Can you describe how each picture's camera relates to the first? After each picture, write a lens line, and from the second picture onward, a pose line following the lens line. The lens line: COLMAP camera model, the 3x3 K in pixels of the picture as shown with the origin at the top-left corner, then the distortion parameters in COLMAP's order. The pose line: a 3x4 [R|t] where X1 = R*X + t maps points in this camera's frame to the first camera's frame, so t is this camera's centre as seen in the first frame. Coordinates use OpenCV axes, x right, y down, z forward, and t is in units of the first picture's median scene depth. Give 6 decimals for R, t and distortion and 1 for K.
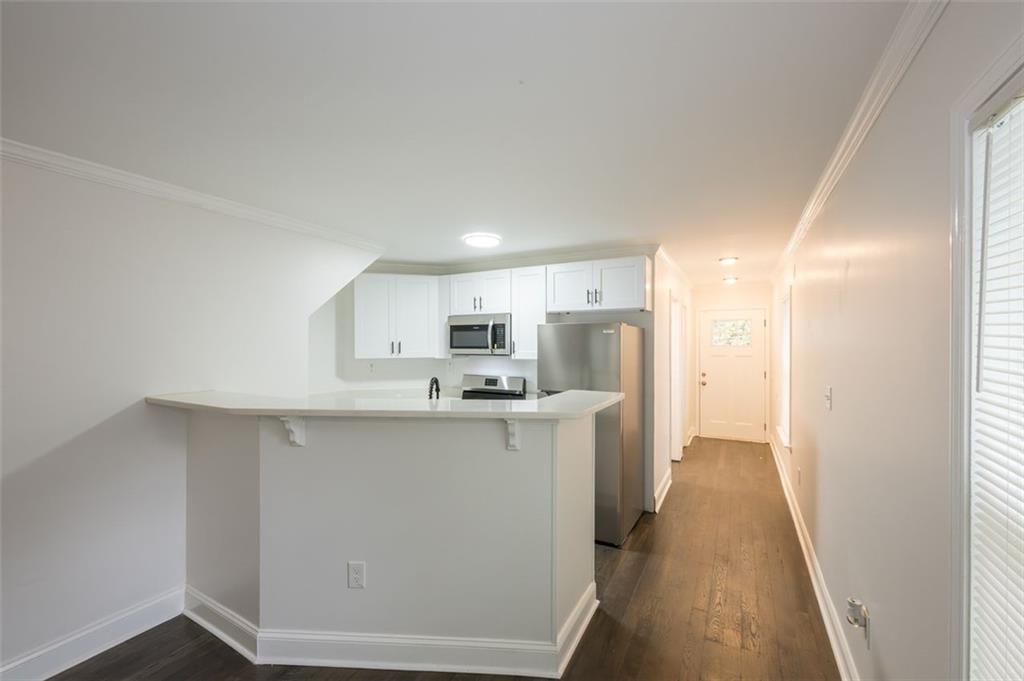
lens RADIAL K [[405.5, 0, 515.1], [0, 405.5, 337.5], [0, 0, 1]] dist [0.001260, 0.000389]
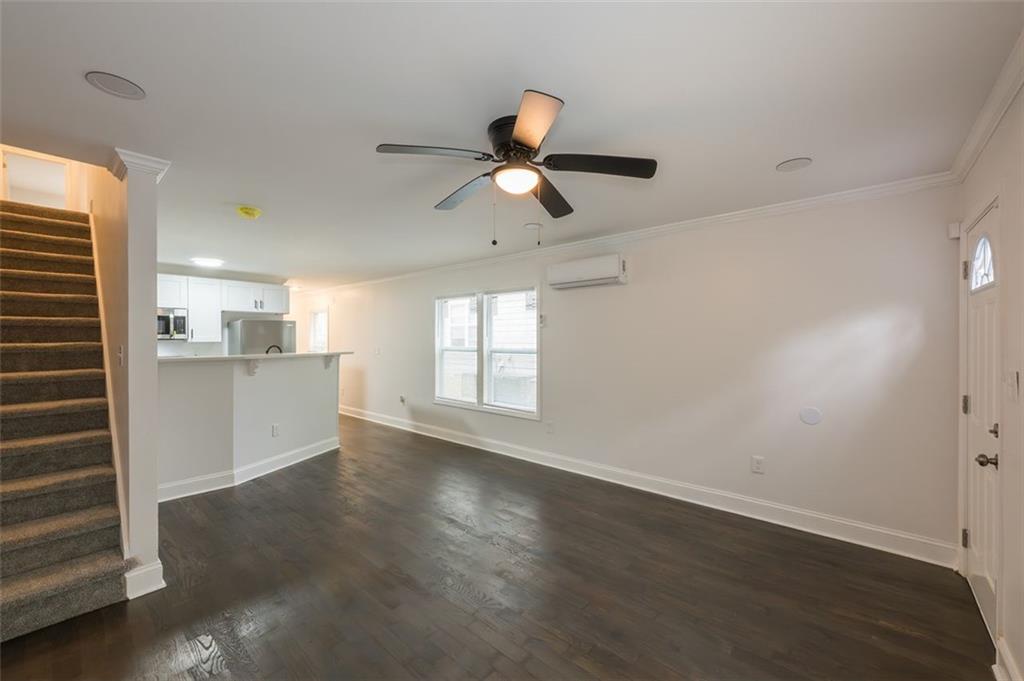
lens RADIAL K [[410.8, 0, 511.5], [0, 410.8, 338.2], [0, 0, 1]] dist [0.024385, 0.000052]
pose [[0.209905, 0.001277, 0.977721, -1.170913], [-0.004356, 0.999990, -0.000371, 0.034932], [-0.977712, -0.004181, 0.209908, -0.376999]]
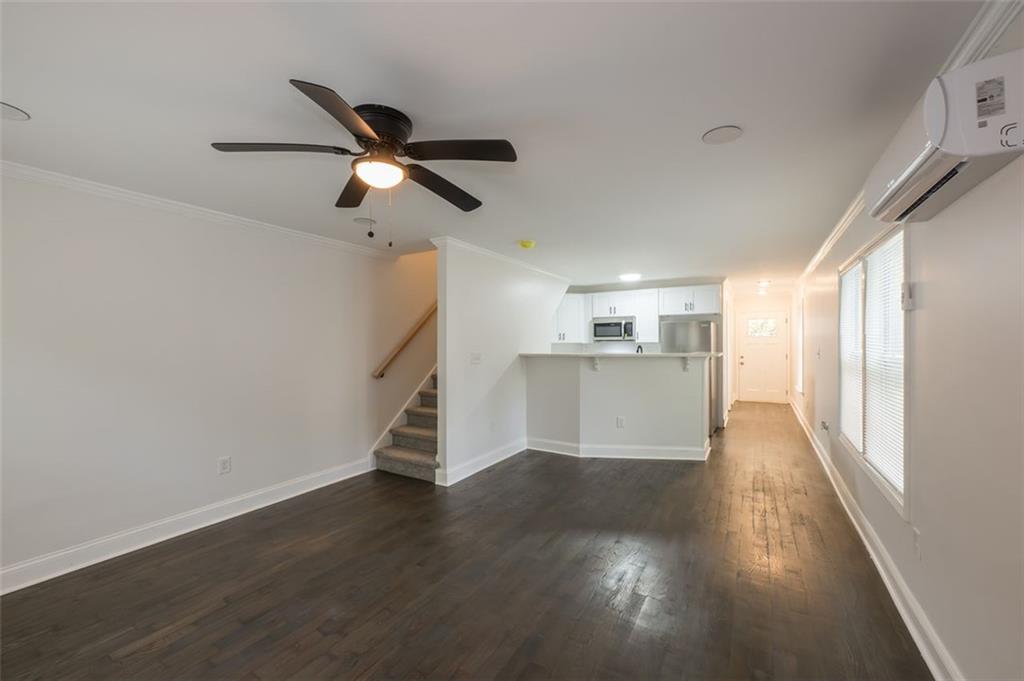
lens RADIAL K [[410.8, 0, 511.5], [0, 410.8, 338.2], [0, 0, 1]] dist [0.024385, 0.000052]
pose [[0.999583, -0.004874, -0.028466, -0.489640], [0.004926, 0.999986, 0.001767, 0.029295], [0.028457, -0.001906, 0.999593, -0.772394]]
